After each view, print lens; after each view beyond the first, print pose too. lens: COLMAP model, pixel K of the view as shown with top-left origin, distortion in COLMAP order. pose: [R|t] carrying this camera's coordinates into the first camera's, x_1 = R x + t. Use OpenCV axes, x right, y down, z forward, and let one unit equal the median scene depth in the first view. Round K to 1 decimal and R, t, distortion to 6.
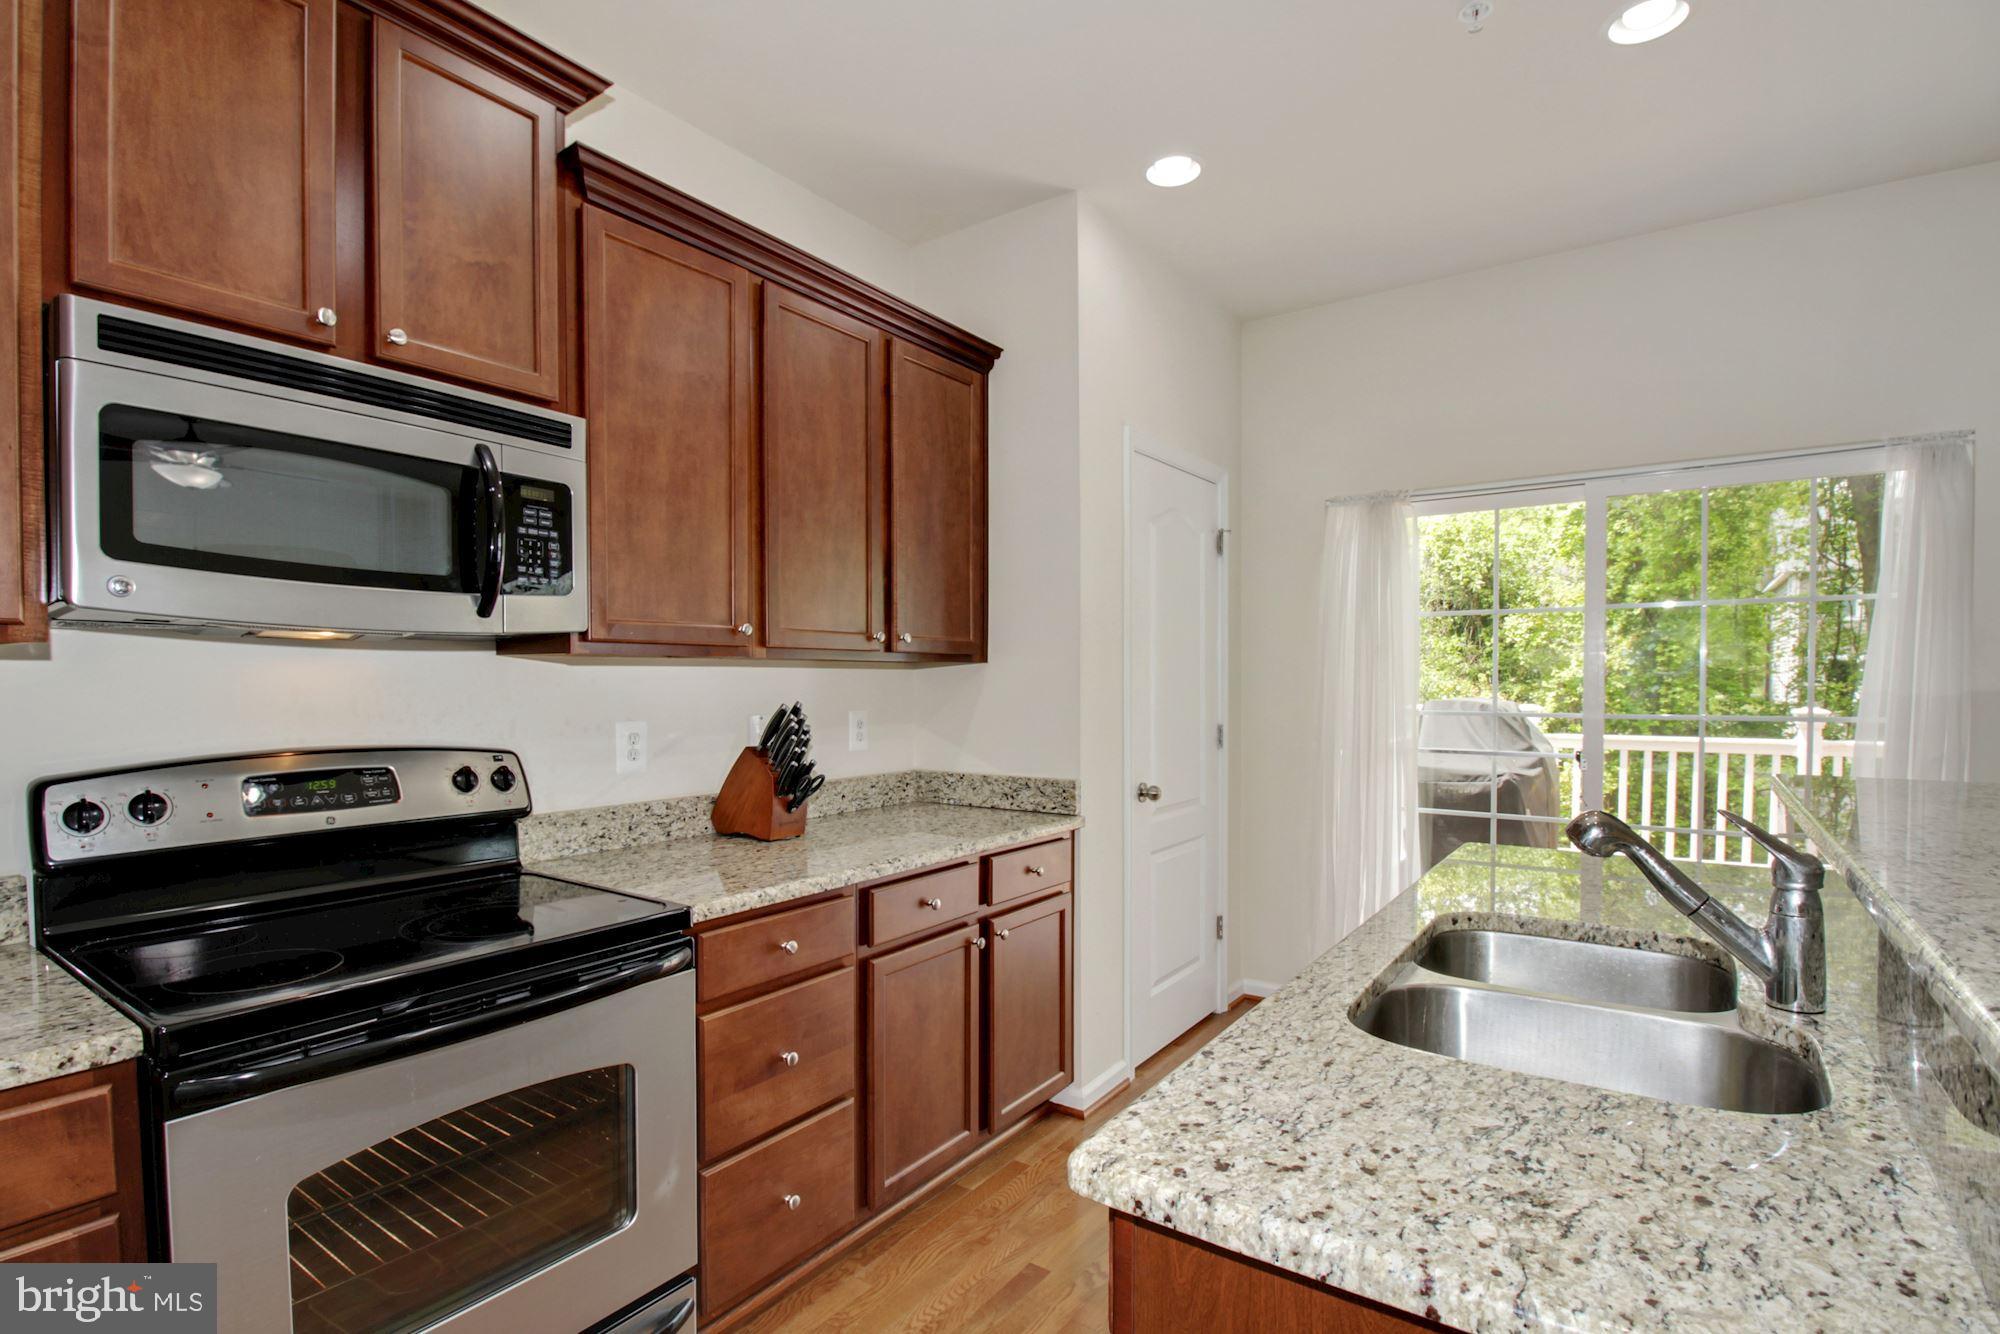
lens RADIAL K [[974.4, 0, 993.6], [0, 974.4, 712.0], [0, 0, 1]] dist [-0.007926, -0.005010]
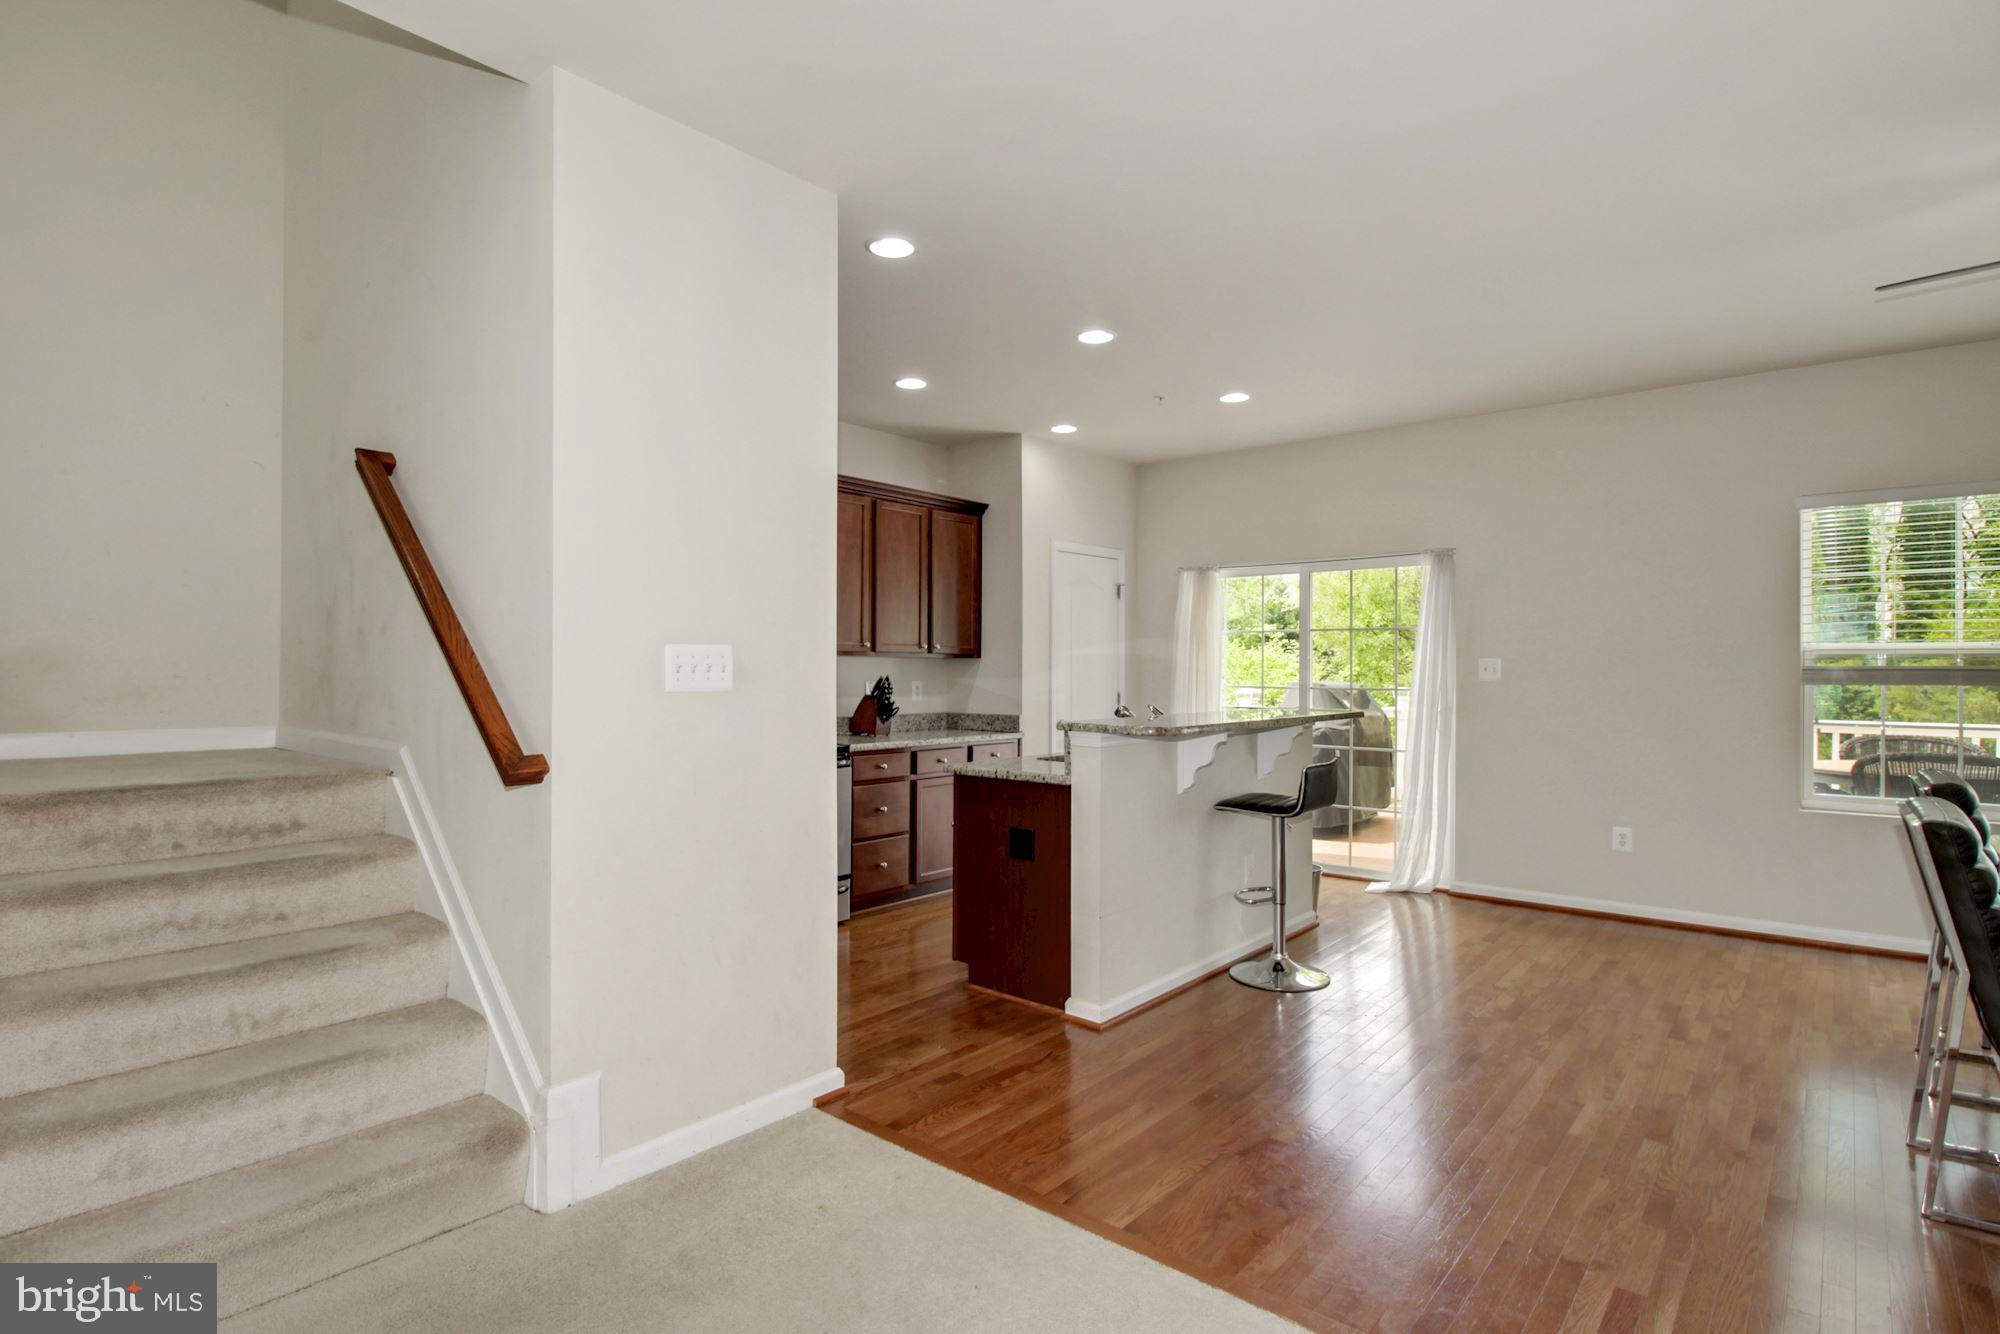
lens RADIAL K [[1012.2, 0, 990.3], [0, 1012.2, 659.3], [0, 0, 1]] dist [-0.006843, -0.000064]
pose [[0.995570, 0.005525, -0.093862, 0.293618], [-0.009388, 0.999125, -0.040765, 0.052992], [0.093555, 0.041465, 0.994750, -1.509278]]
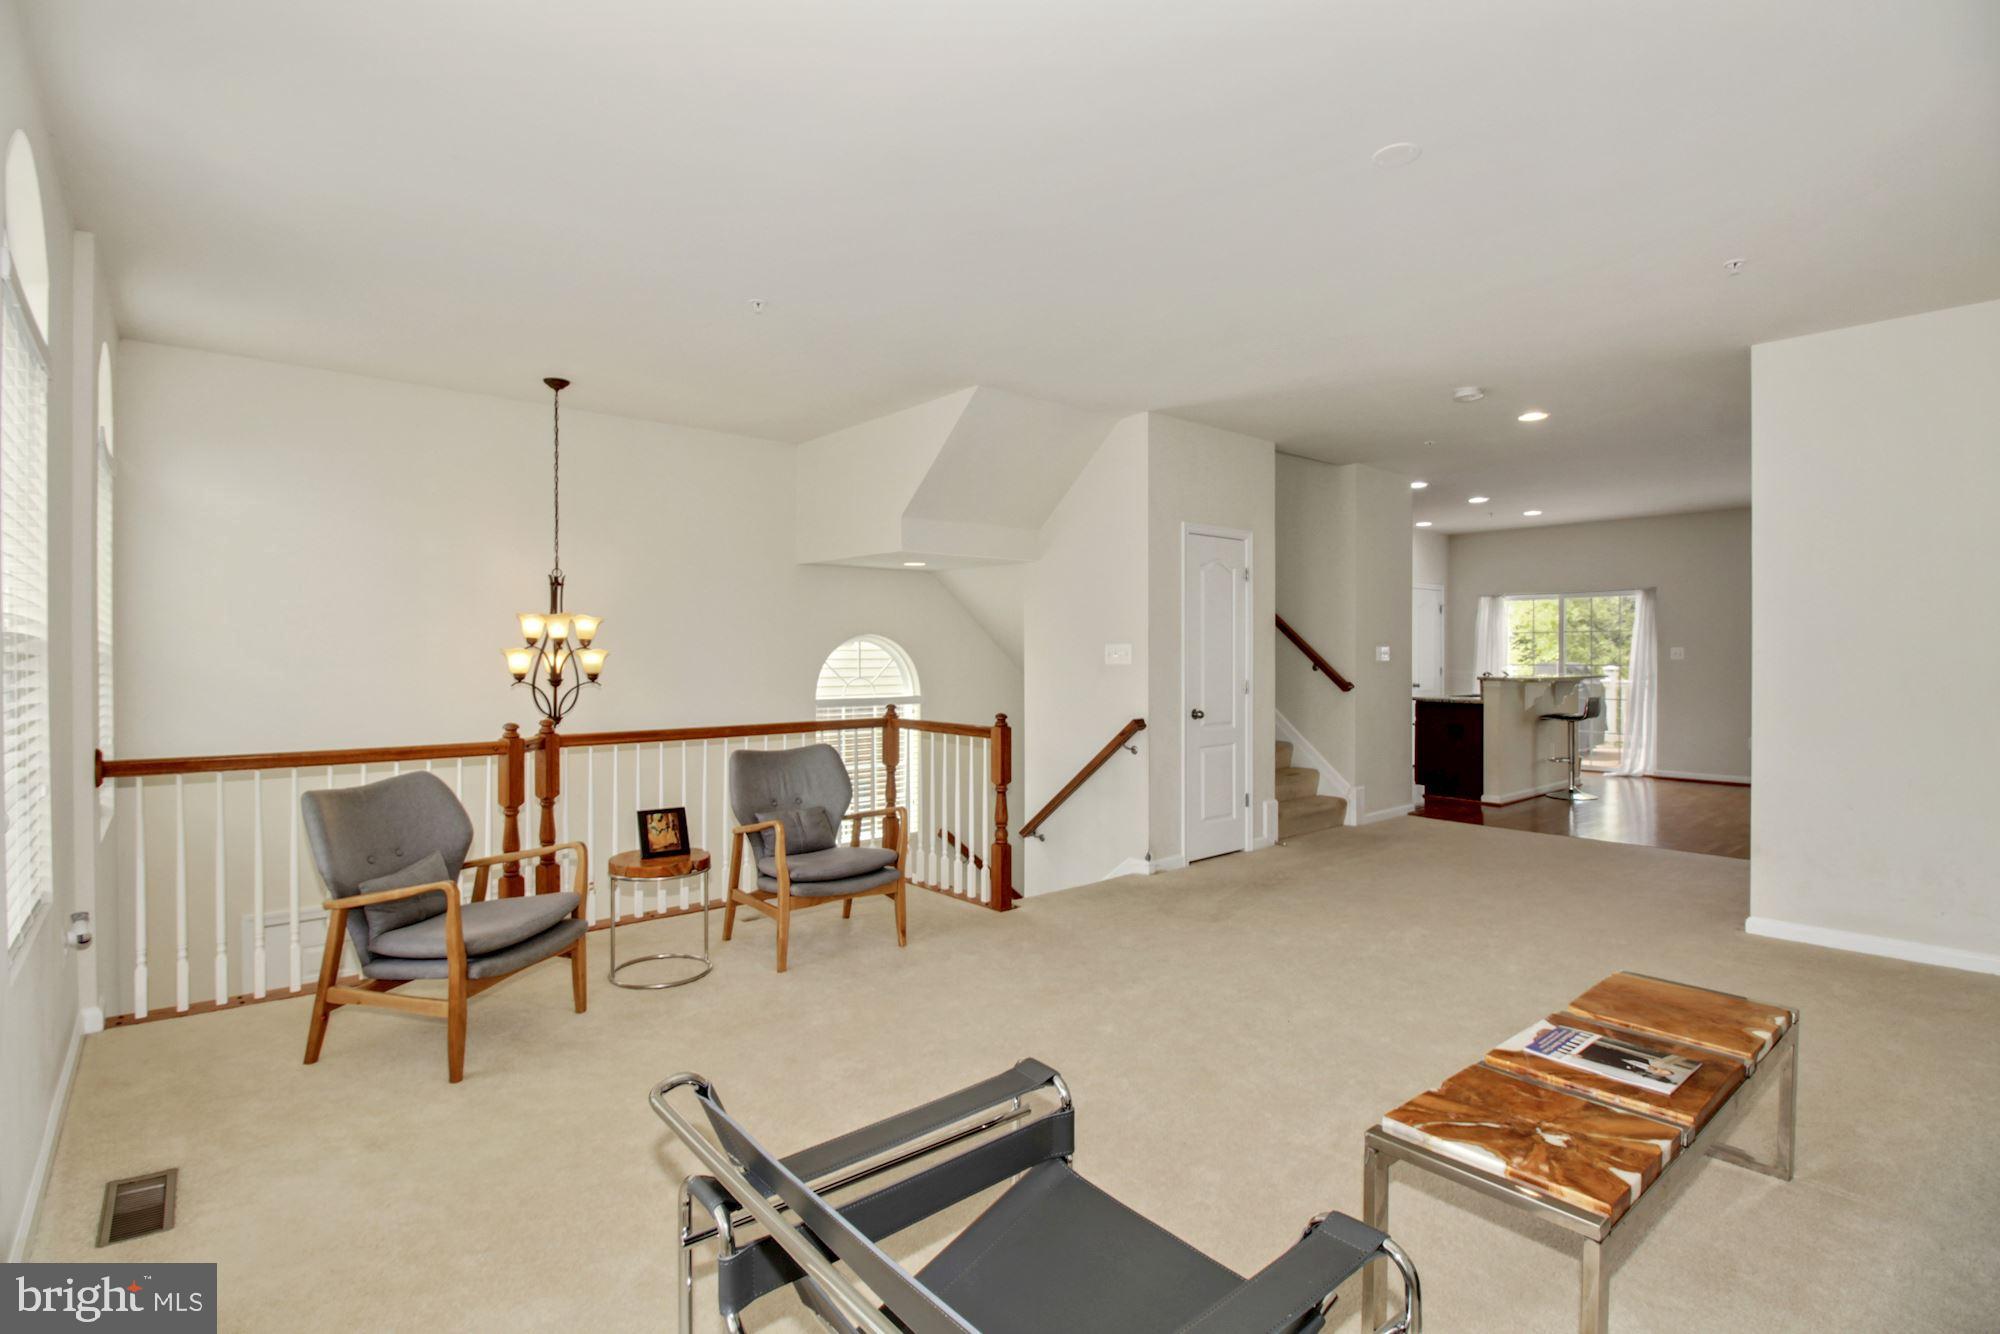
lens RADIAL K [[974.4, 0, 1001.6], [0, 974.4, 680.5], [0, 0, 1]] dist [-0.007926, -0.005010]
pose [[0.971210, 0.000477, -0.238224, -0.763022], [-0.003370, 0.999925, -0.011736, 0.167246], [0.238200, 0.012201, 0.971139, -4.217144]]
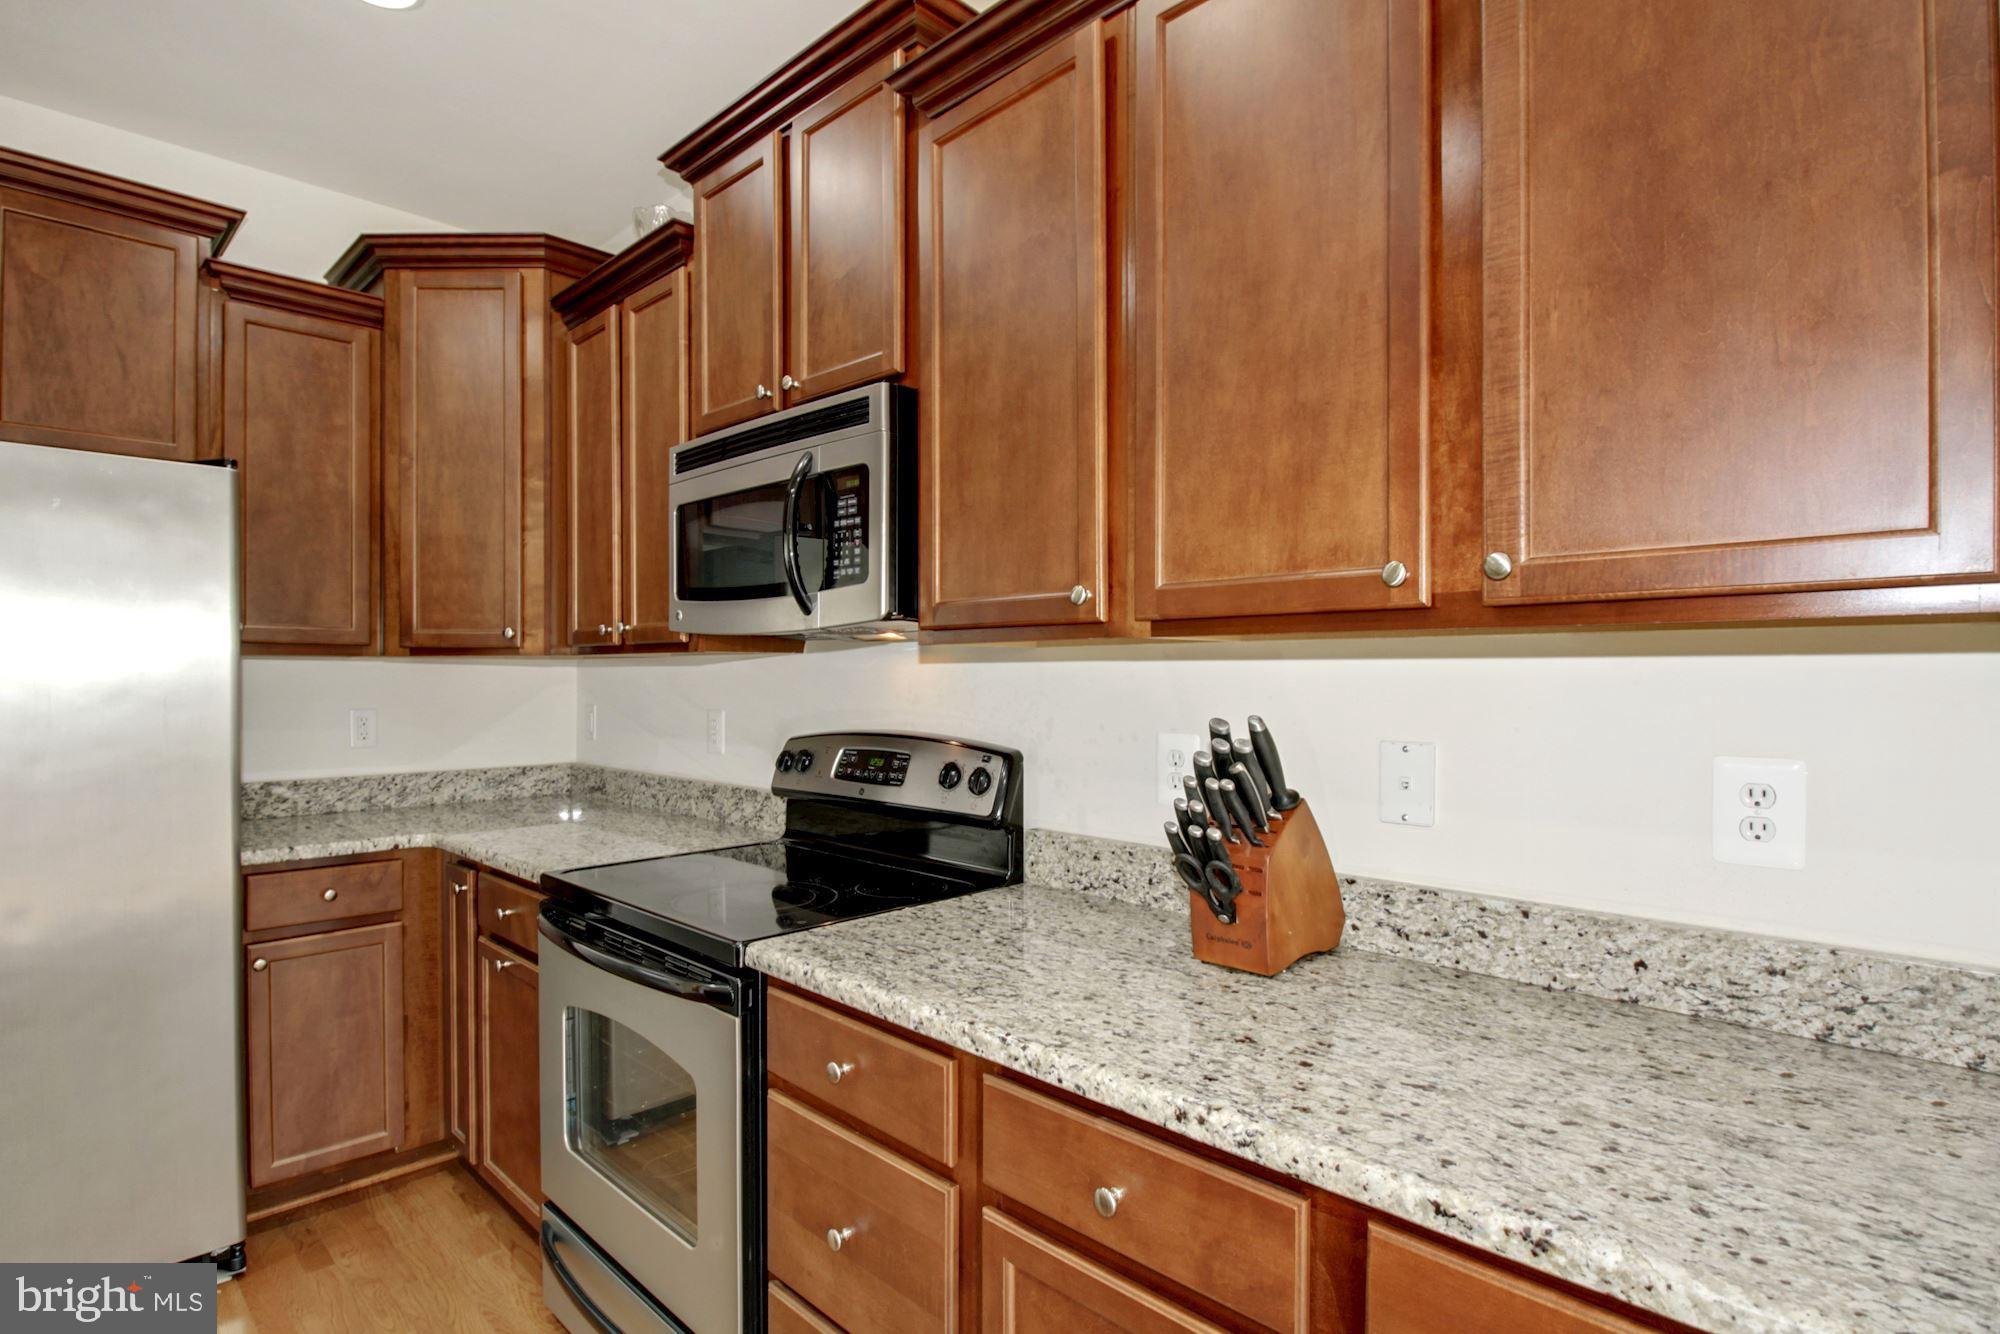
lens RADIAL K [[974.4, 0, 1010.5], [0, 974.4, 678.0], [0, 0, 1]] dist [-0.007926, -0.005010]
pose [[-0.144229, 0.008386, -0.989509, 0.378710], [-0.032577, 0.999382, 0.013218, -0.039602], [0.989008, 0.034141, -0.143866, 1.065058]]
